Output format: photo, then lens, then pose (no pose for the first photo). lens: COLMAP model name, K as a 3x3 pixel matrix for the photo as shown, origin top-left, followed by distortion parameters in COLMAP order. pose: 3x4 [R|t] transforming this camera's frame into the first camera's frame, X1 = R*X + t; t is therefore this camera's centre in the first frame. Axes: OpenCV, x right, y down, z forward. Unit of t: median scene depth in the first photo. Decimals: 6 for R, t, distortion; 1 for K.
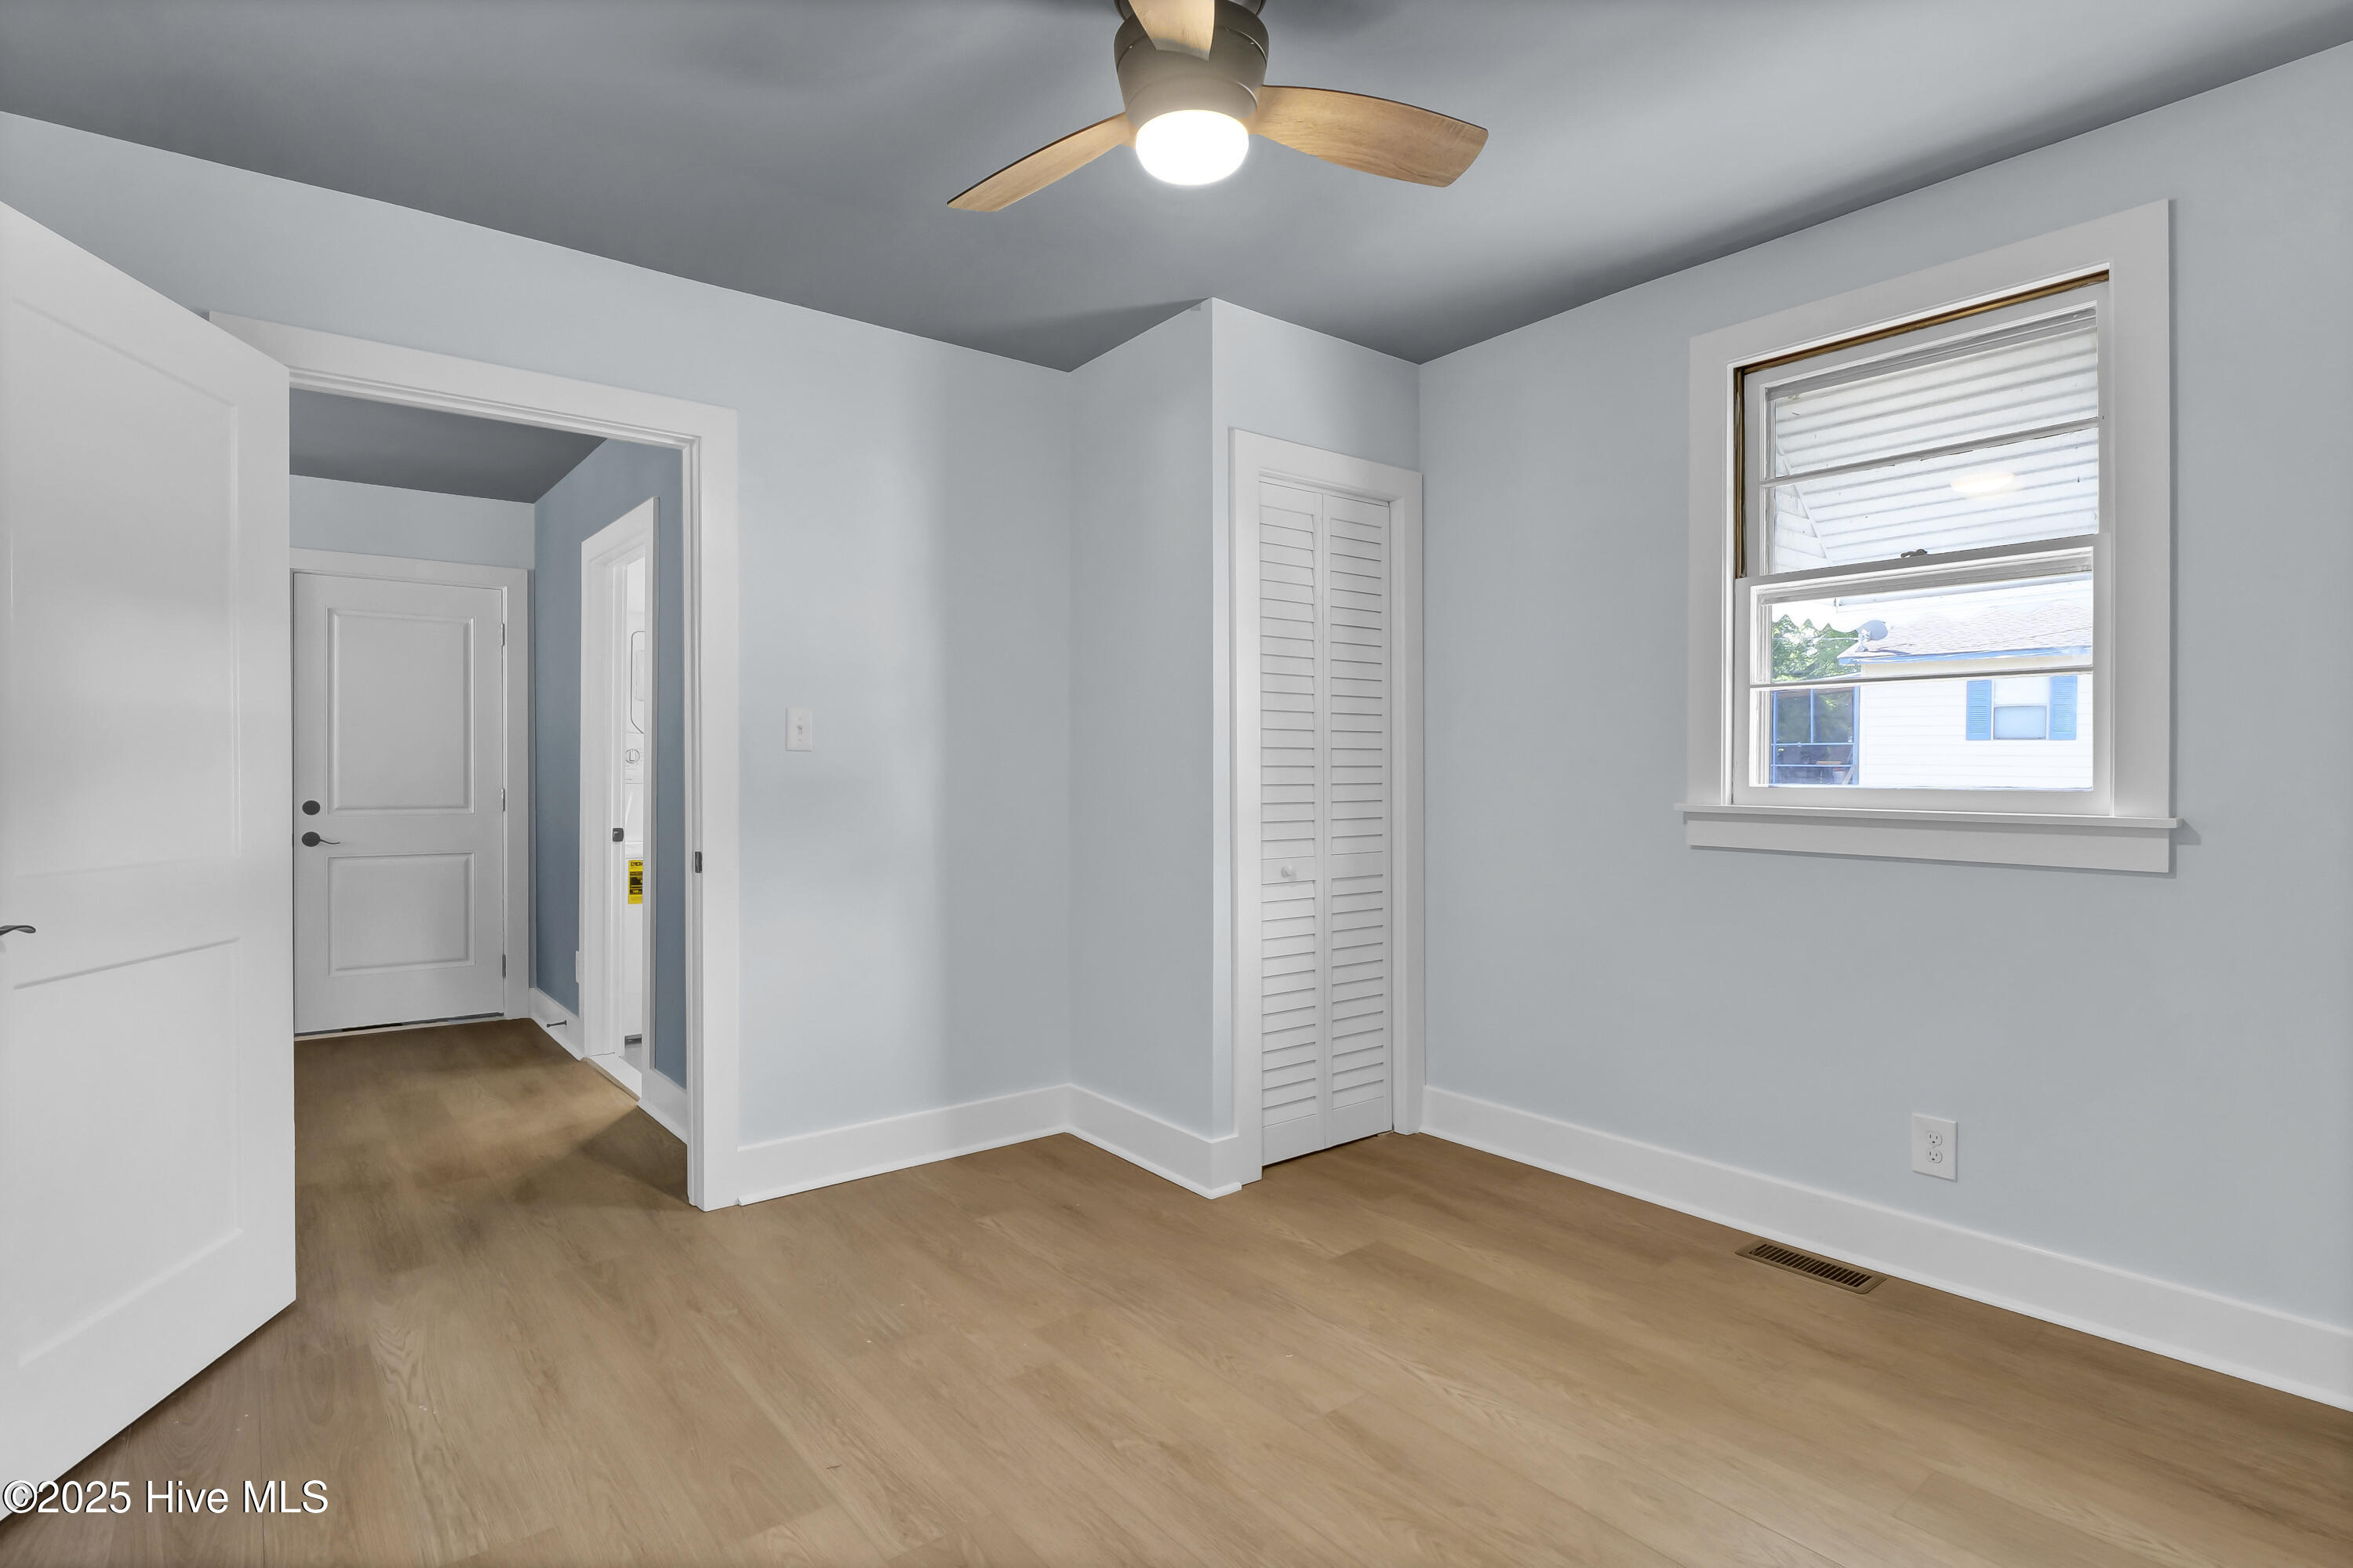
lens RADIAL K [[1156.8, 0, 1150.8], [0, 1156.8, 774.5], [0, 0, 1]] dist [0.003095, -0.013235]
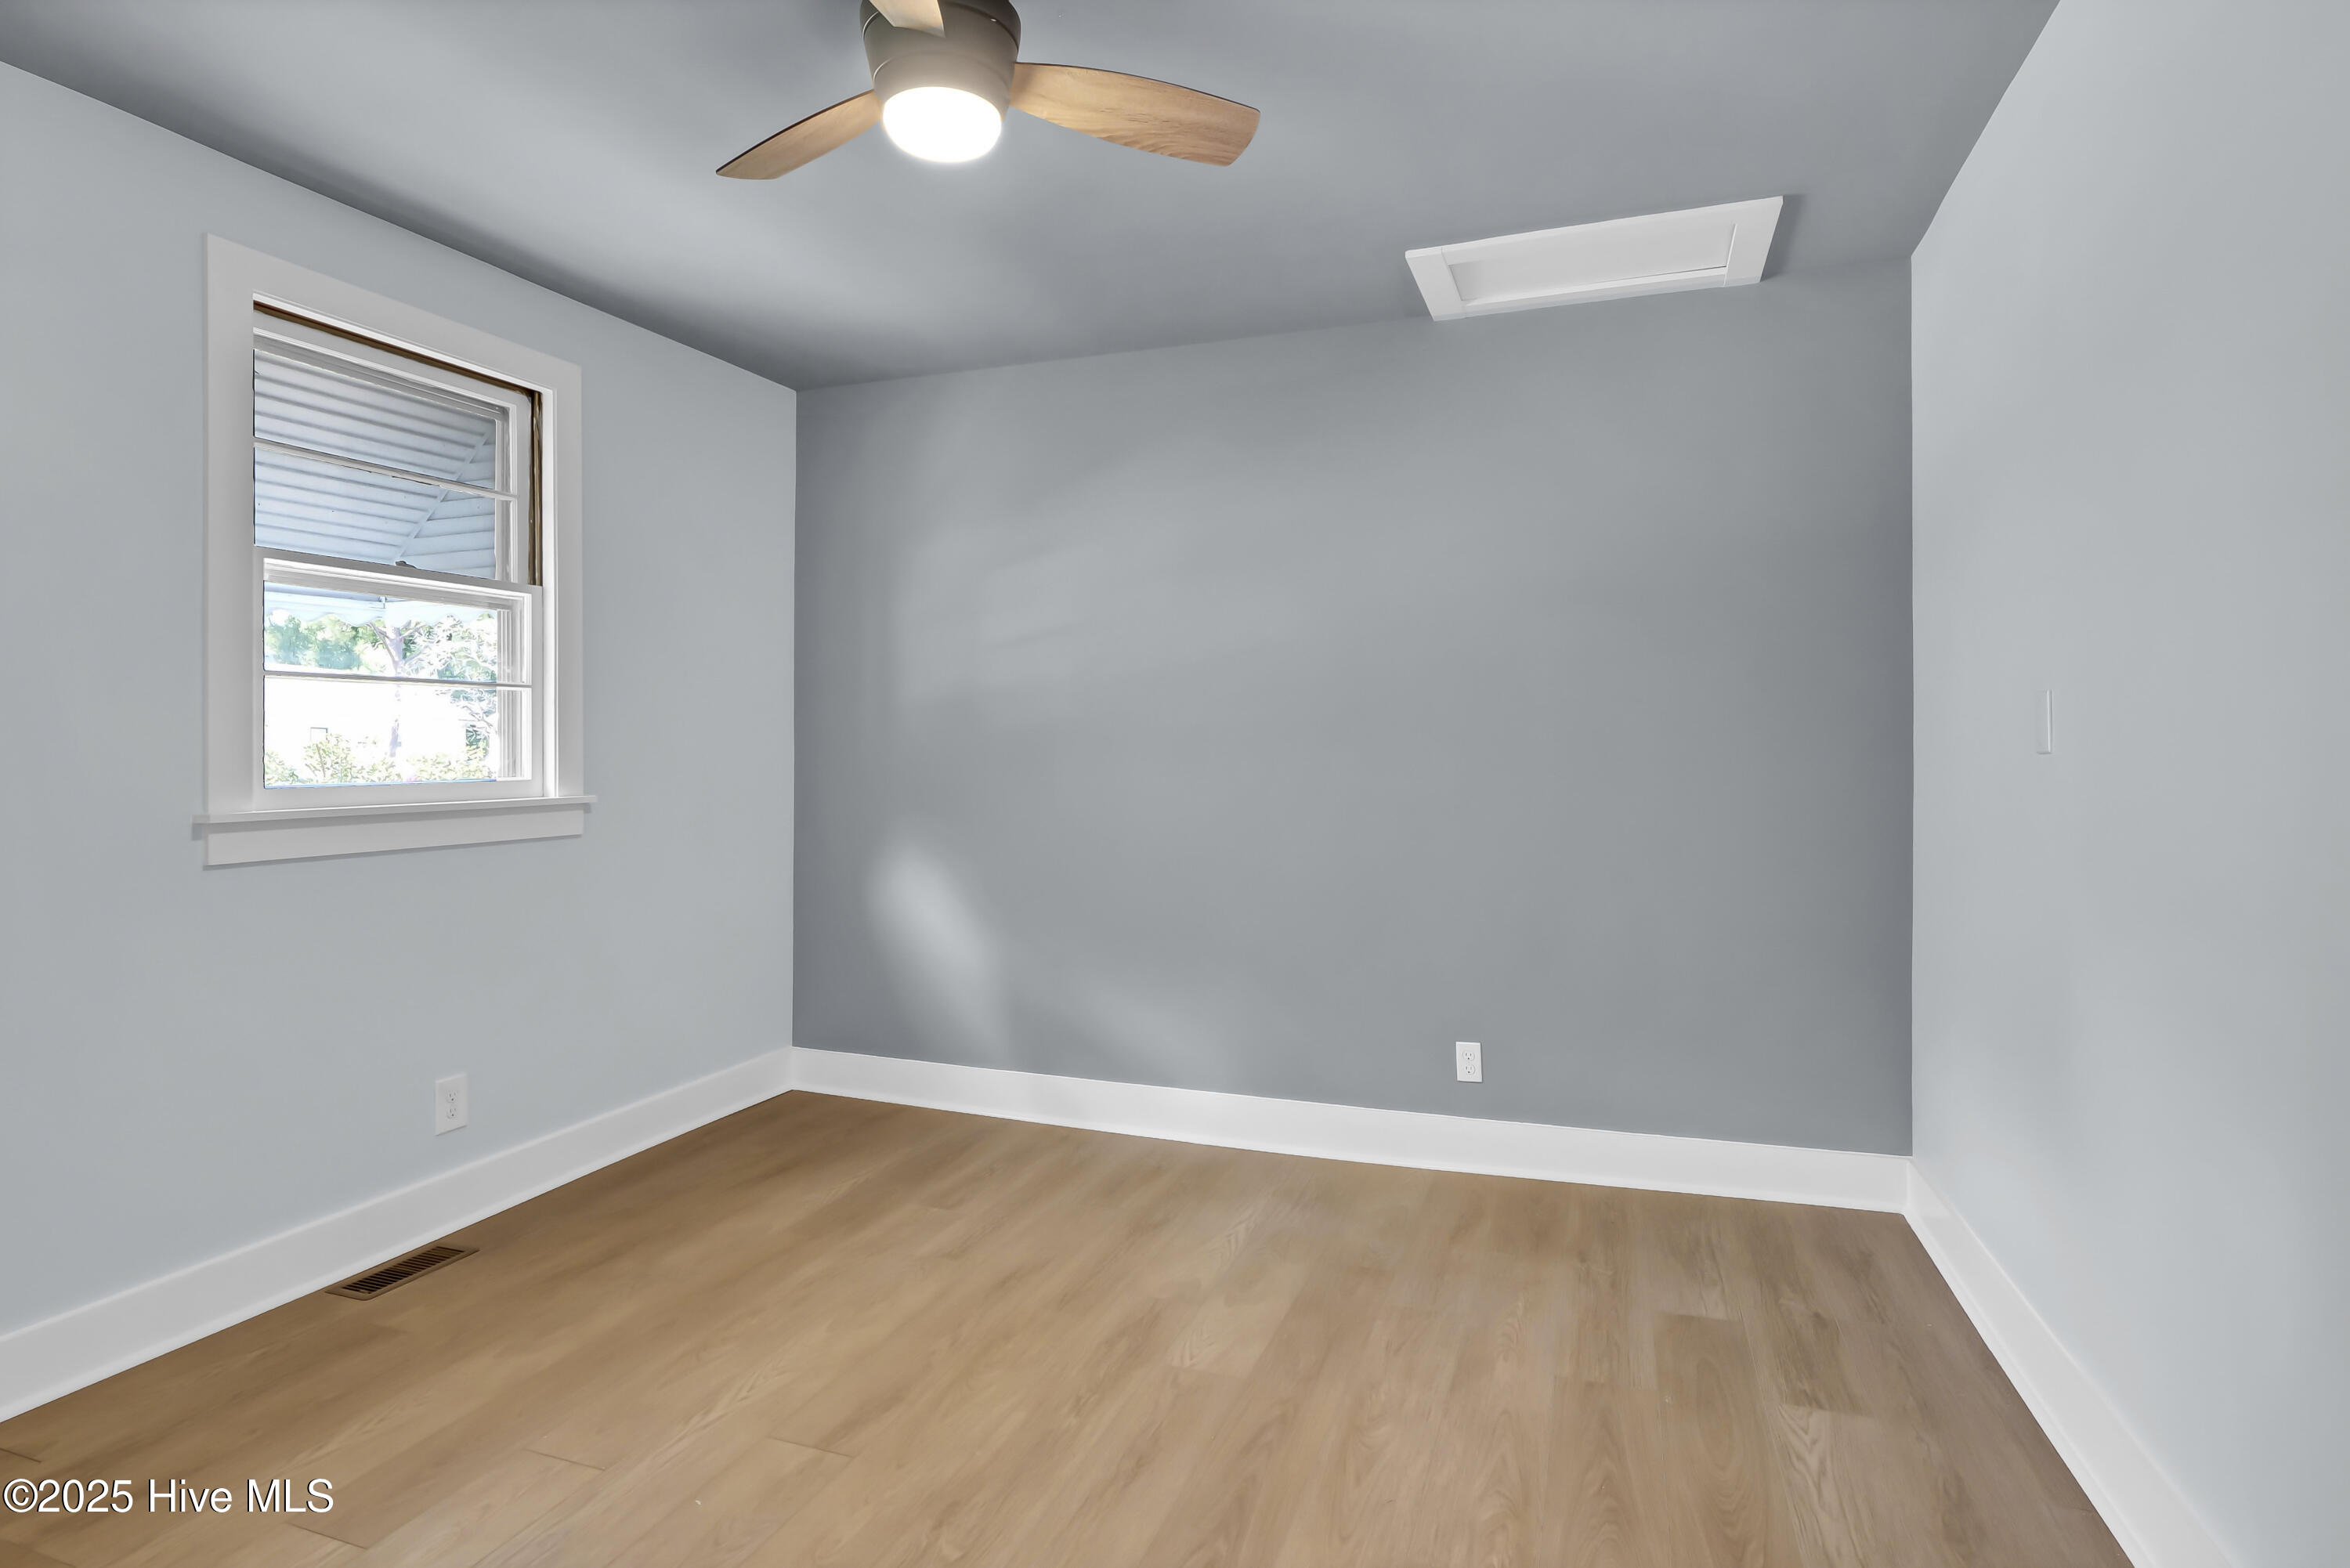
lens RADIAL K [[1230.3, 0, 1133.0], [0, 1230.3, 743.1], [0, 0, 1]] dist [-0.002398, -0.000553]
pose [[-0.507998, 0.010082, 0.861299, -0.658792], [0.015518, 0.999876, -0.002551, -0.012356], [-0.861218, 0.012069, -0.508092, 1.000153]]
